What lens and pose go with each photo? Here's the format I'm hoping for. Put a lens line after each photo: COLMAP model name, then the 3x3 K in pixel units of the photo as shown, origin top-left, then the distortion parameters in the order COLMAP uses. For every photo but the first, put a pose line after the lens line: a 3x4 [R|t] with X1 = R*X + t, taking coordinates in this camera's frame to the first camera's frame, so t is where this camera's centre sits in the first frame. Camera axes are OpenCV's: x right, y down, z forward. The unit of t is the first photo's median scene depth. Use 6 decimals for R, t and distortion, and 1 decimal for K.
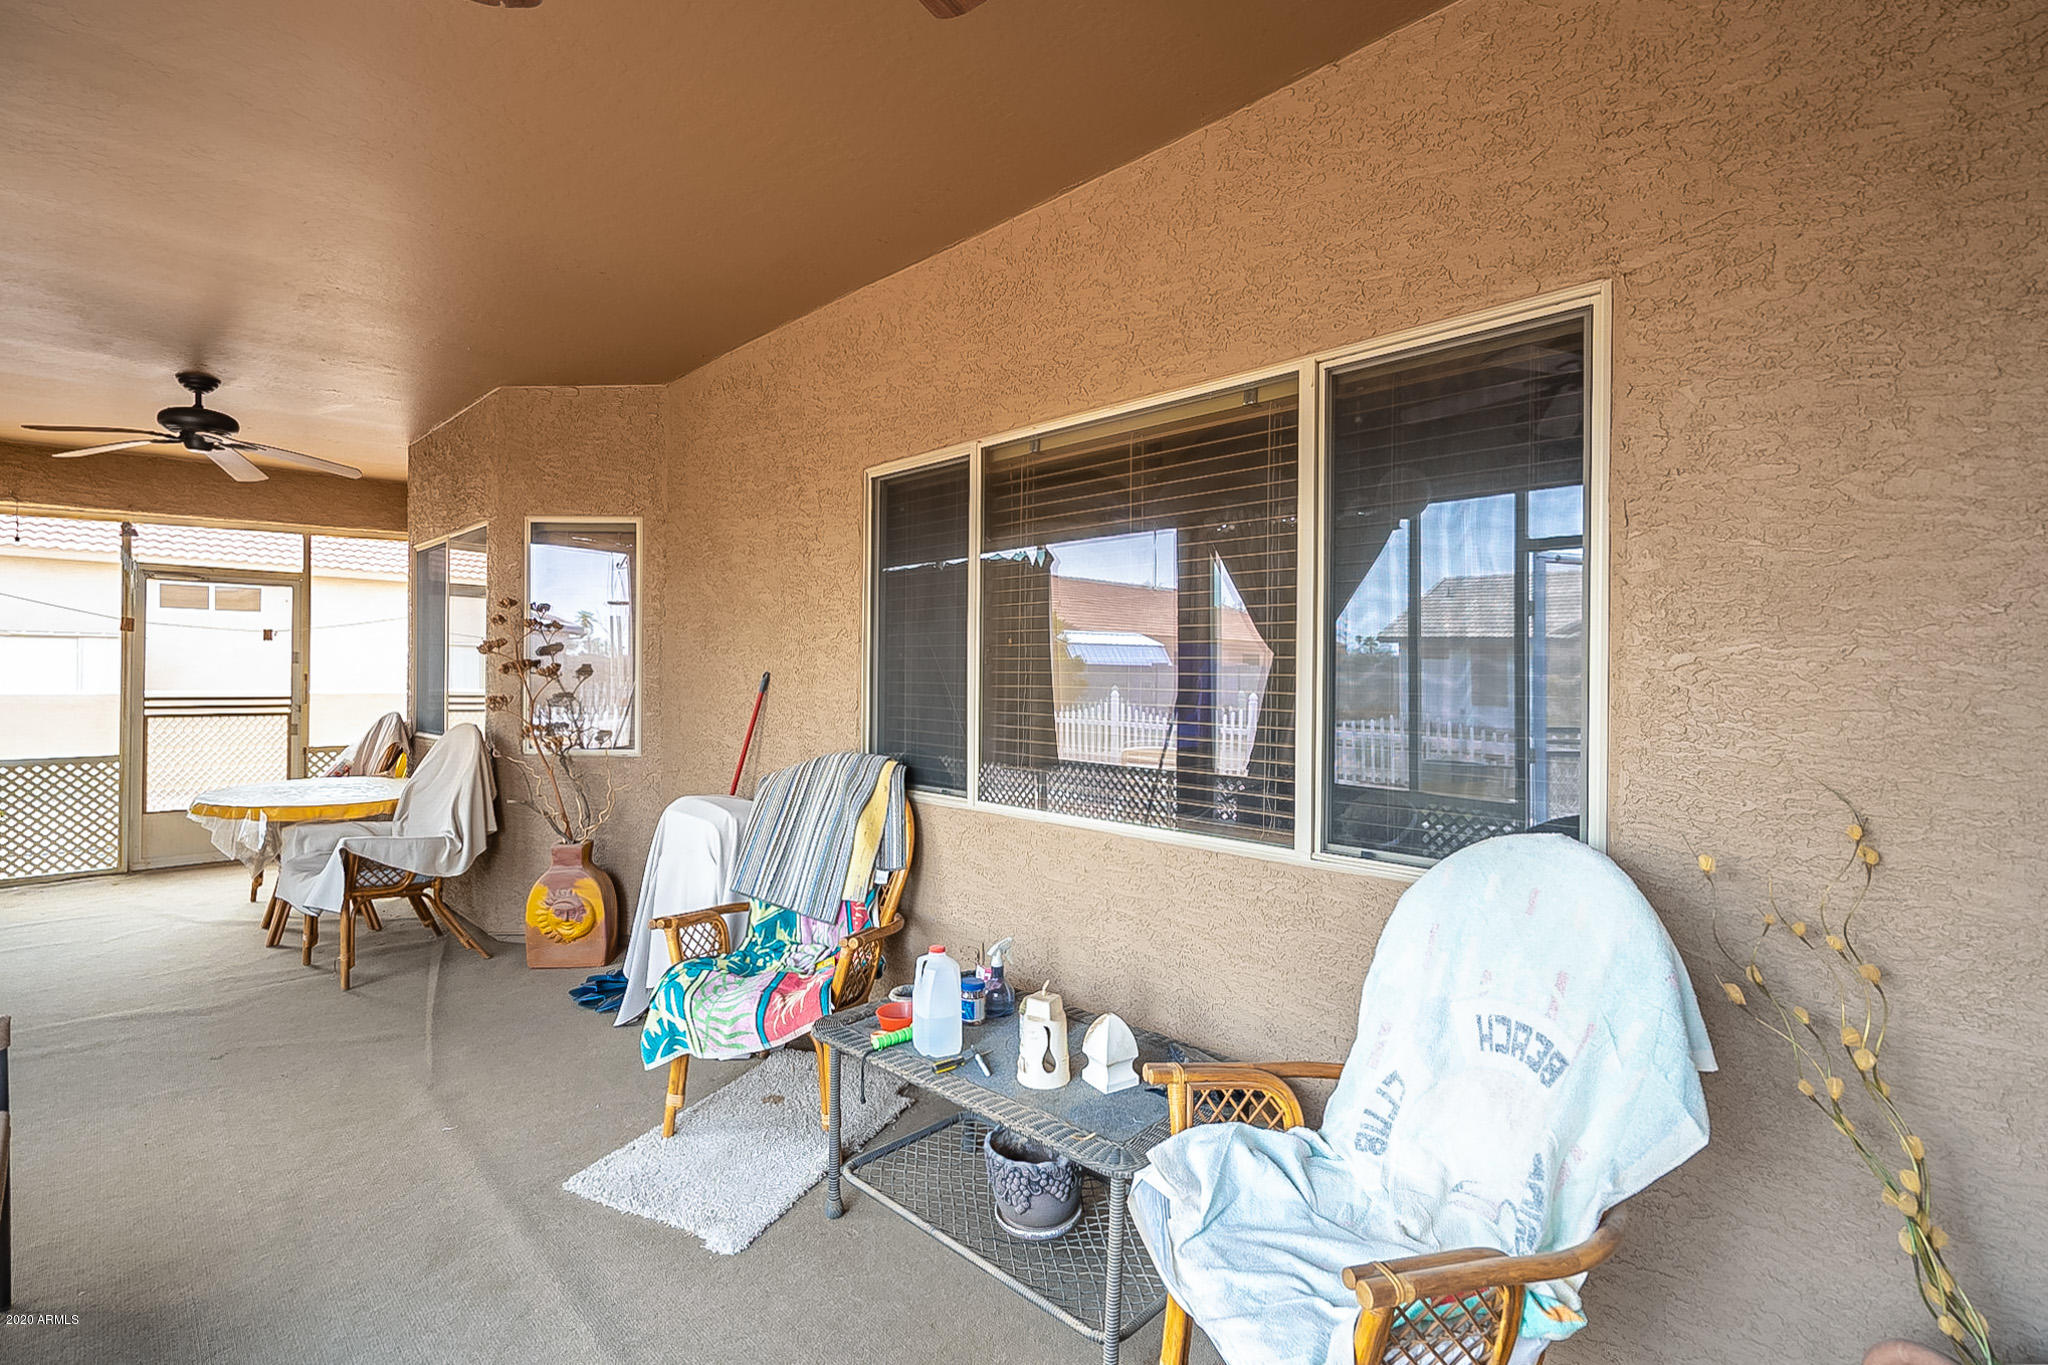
lens RADIAL K [[941.6, 0, 1017.2], [0, 941.6, 677.5], [0, 0, 1]] dist [-0.002730, 0.001664]
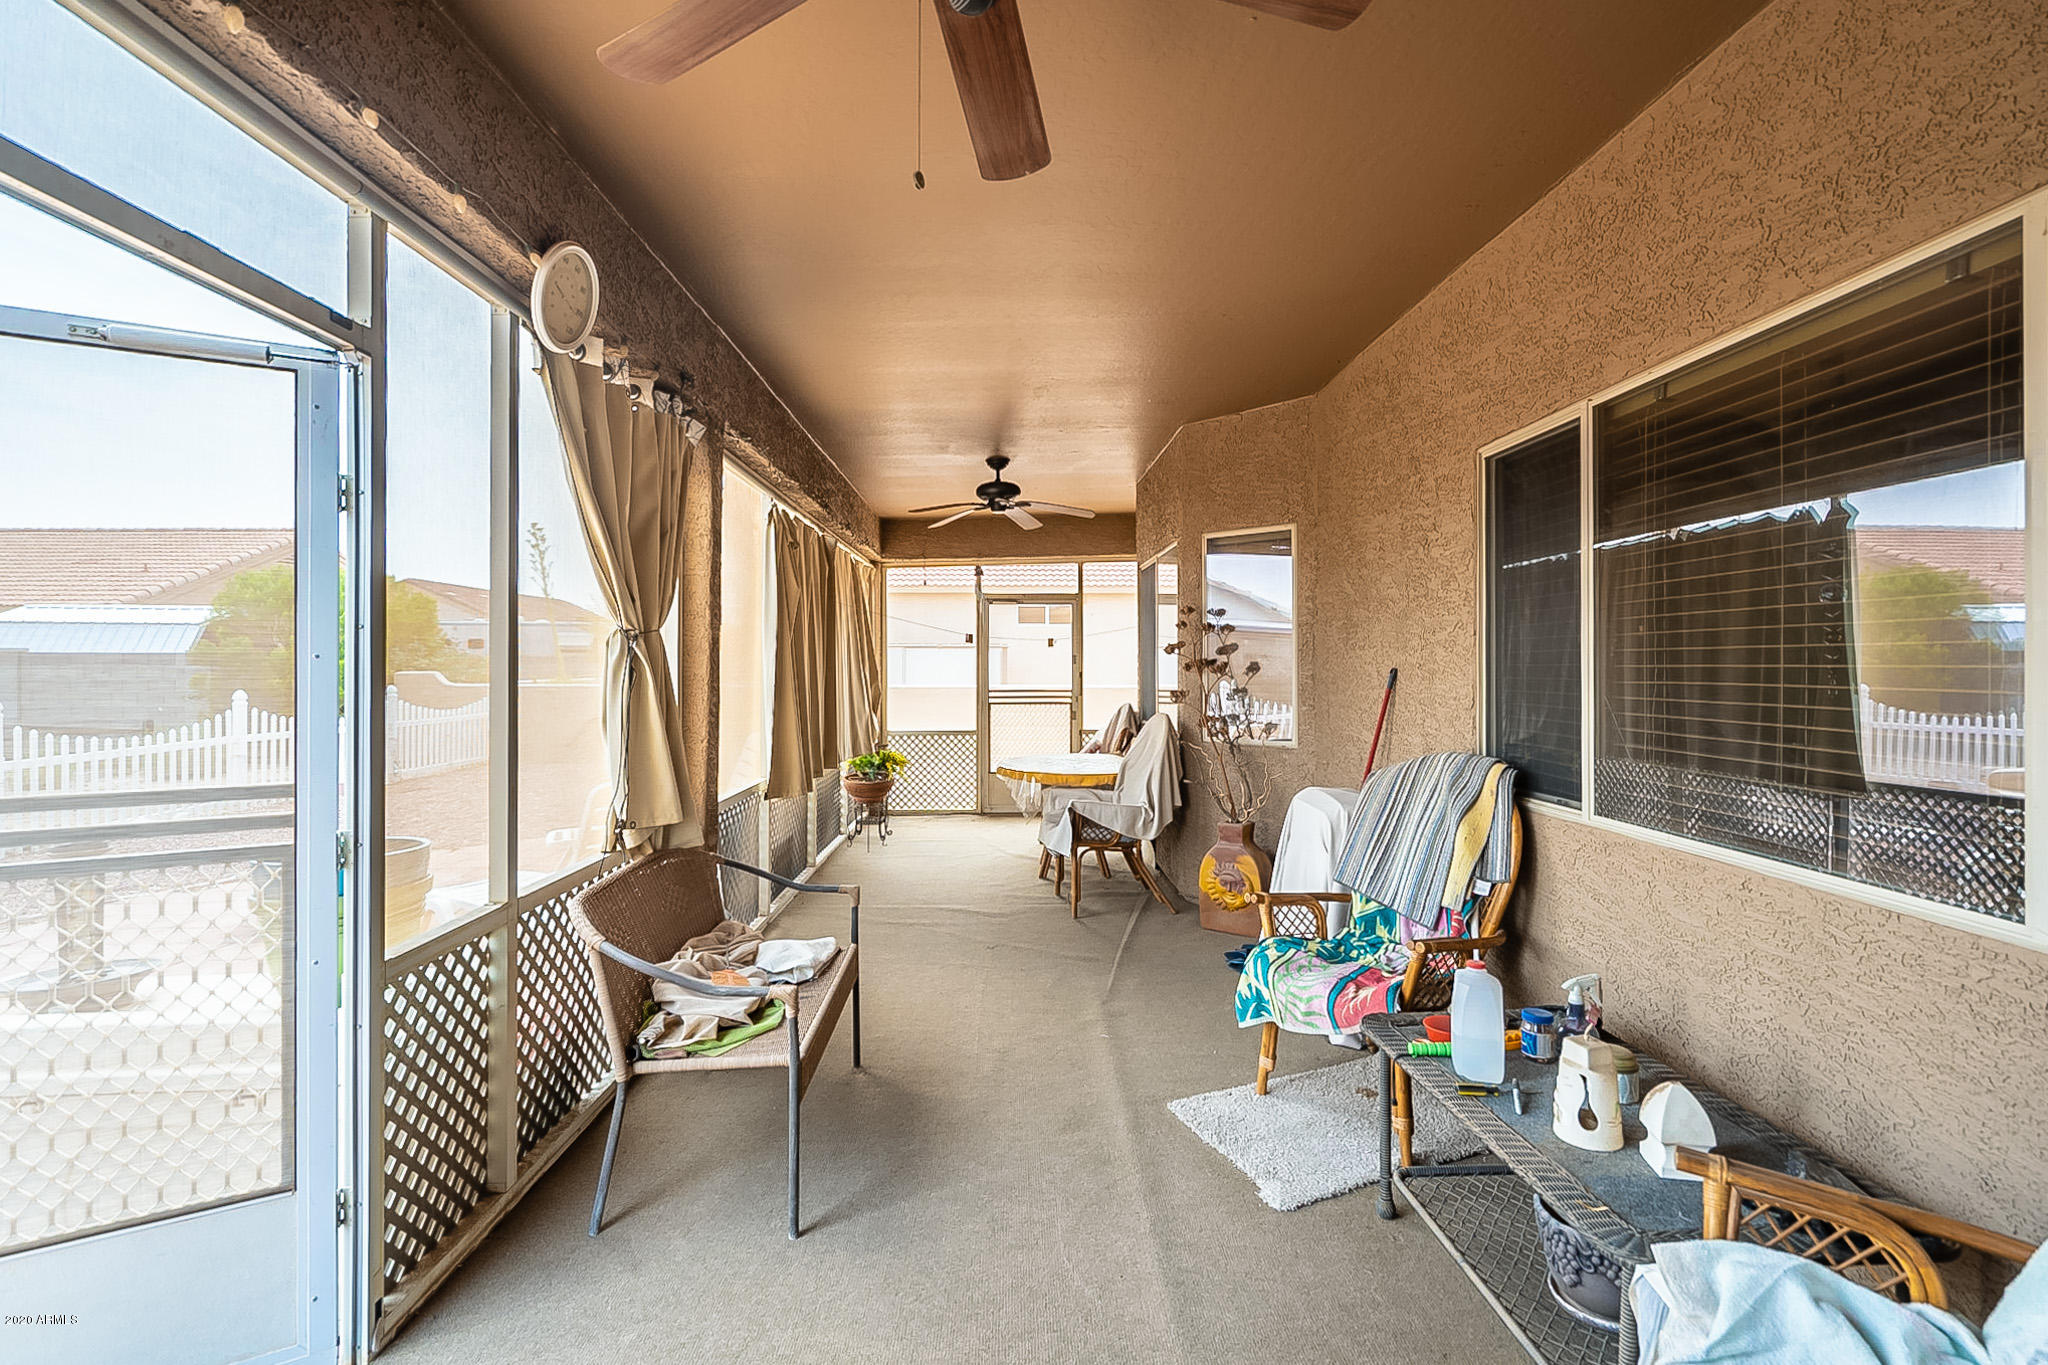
lens RADIAL K [[954.5, 0, 1019.5], [0, 954.5, 670.4], [0, 0, 1]] dist [-0.000168, 0.000943]
pose [[0.723878, -0.006750, -0.689895, 0.180040], [0.004181, 0.999977, -0.005397, 0.000723], [0.689915, 0.001022, 0.723890, 0.003858]]
